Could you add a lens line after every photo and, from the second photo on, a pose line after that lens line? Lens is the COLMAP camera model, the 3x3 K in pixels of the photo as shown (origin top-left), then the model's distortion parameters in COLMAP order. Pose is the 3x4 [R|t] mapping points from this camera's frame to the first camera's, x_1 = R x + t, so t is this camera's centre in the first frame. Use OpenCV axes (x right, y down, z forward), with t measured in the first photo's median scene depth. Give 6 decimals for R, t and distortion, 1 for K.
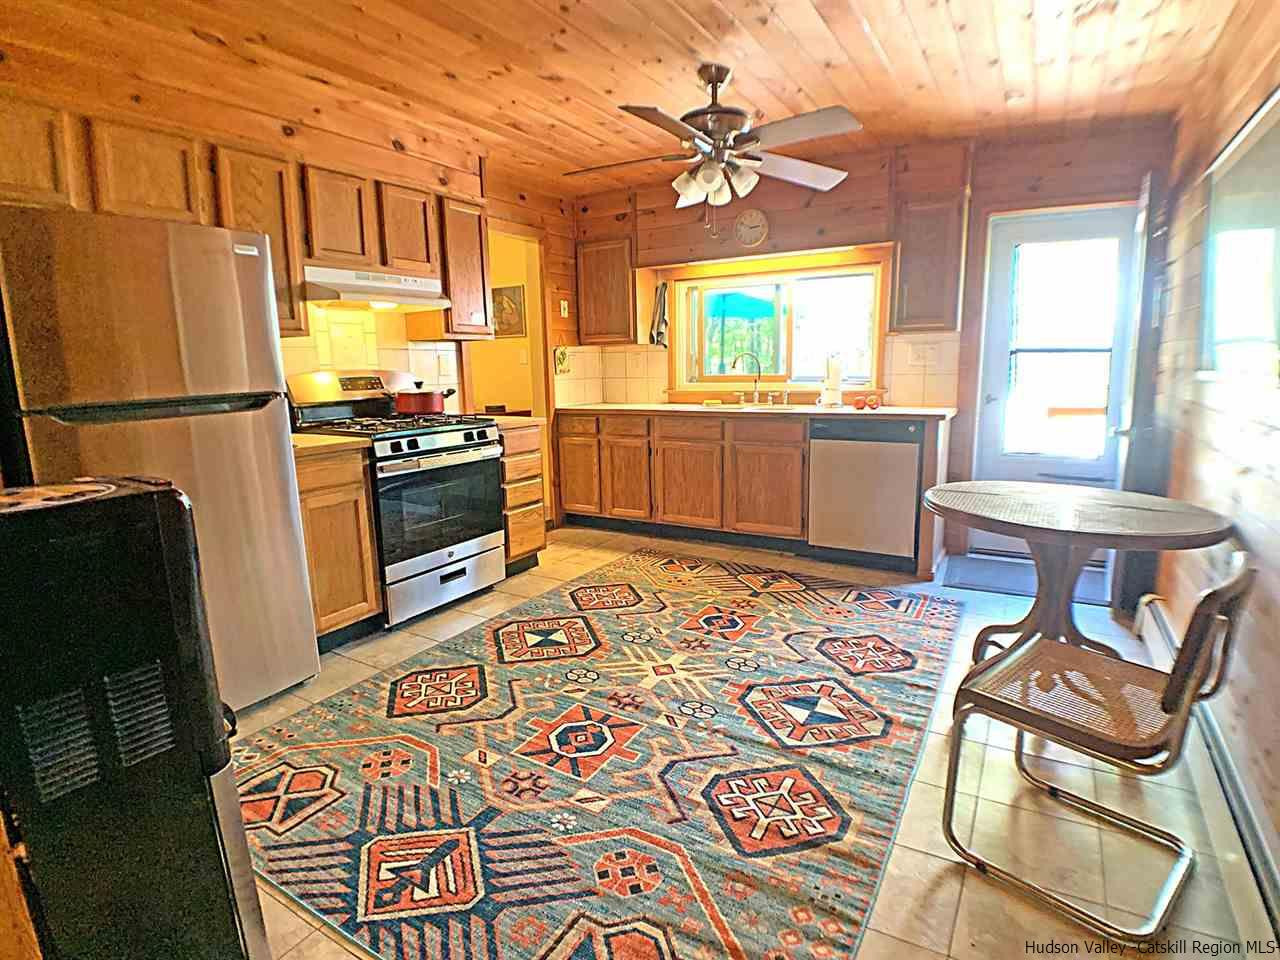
lens RADIAL K [[639.3, 0, 644.6], [0, 639.3, 488.0], [0, 0, 1]] dist [-0.047229, -0.003227]
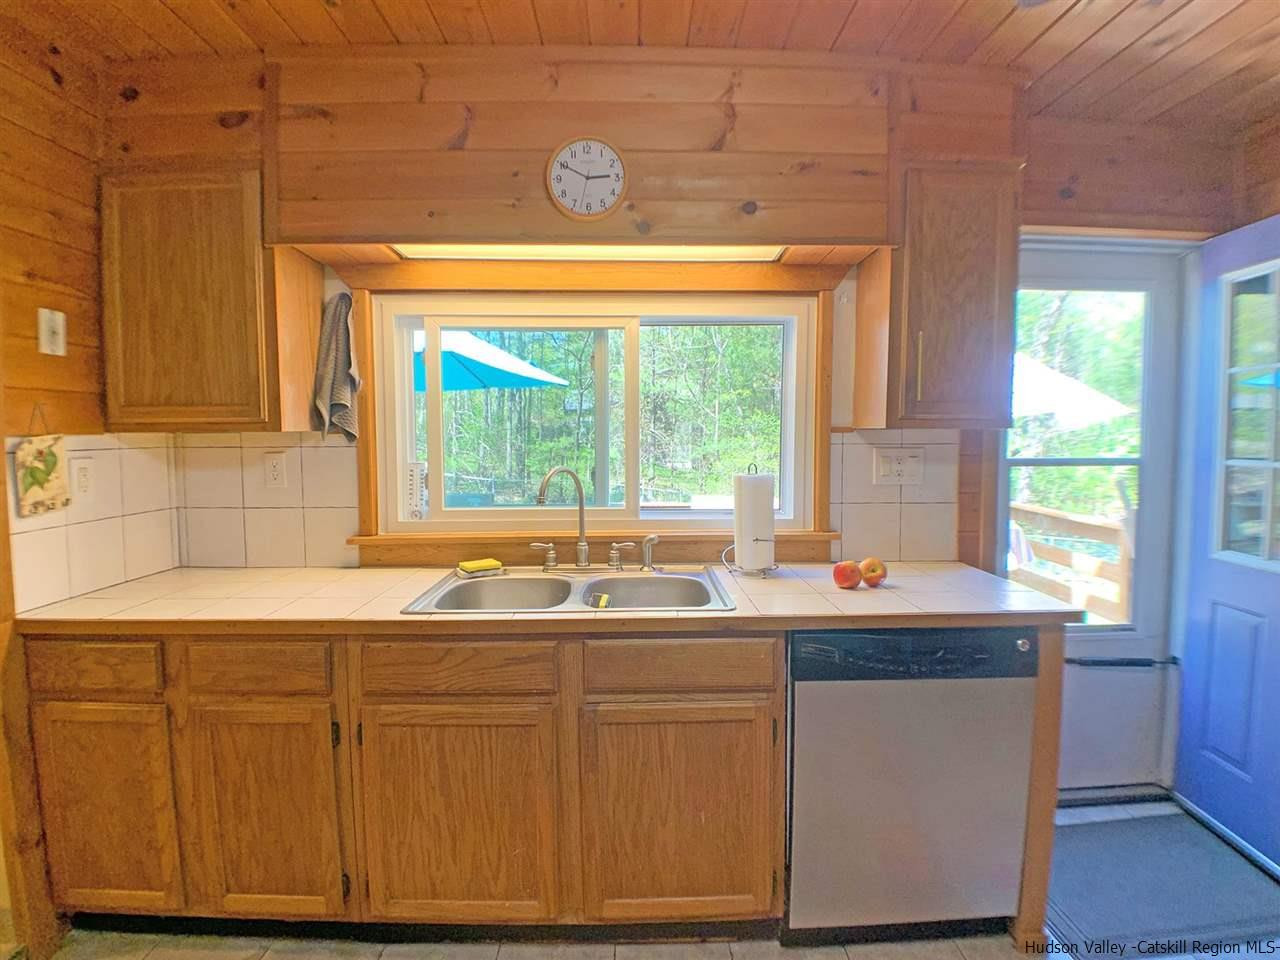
lens RADIAL K [[639.3, 0, 649.2], [0, 639.3, 475.5], [0, 0, 1]] dist [-0.047229, -0.003227]
pose [[0.843808, -0.019300, 0.536297, -0.027121], [0.085830, 0.991342, -0.099368, -0.139766], [-0.529736, 0.129878, 0.838159, 0.550738]]
